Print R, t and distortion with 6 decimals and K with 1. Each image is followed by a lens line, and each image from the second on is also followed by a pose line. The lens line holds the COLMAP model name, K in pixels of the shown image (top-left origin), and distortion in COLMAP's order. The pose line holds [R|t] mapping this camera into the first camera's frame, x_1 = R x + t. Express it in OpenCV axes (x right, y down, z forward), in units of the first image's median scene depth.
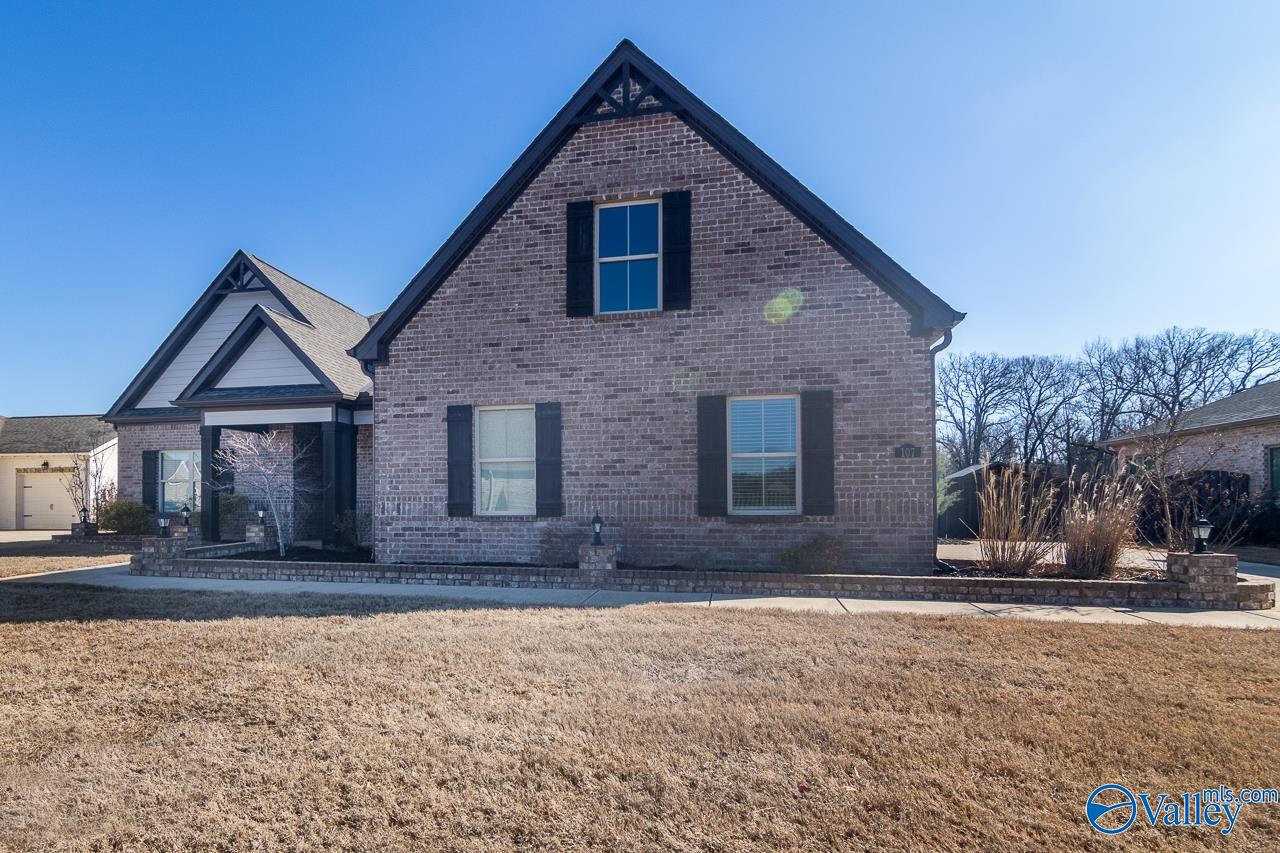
lens RADIAL K [[699.8, 0, 639.9], [0, 699.8, 436.6], [0, 0, 1]] dist [-0.002826, -0.002336]
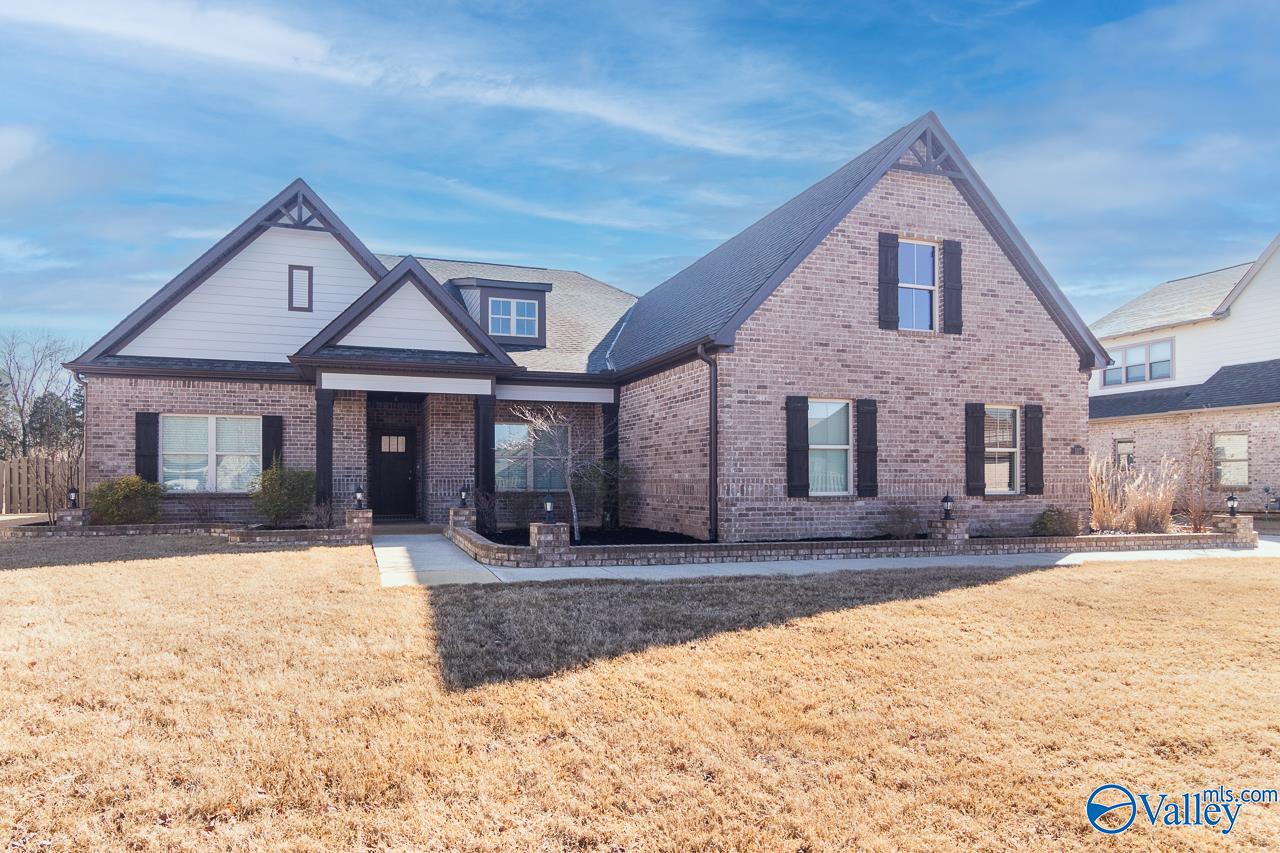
lens RADIAL K [[642.9, 0, 639.6], [0, 642.9, 421.6], [0, 0, 1]] dist [-0.003195, -0.000929]
pose [[0.881029, 0.048511, 0.470568, -0.971197], [-0.049883, 0.998709, -0.009562, 0.017684], [-0.470424, -0.015049, 0.882312, 0.228691]]
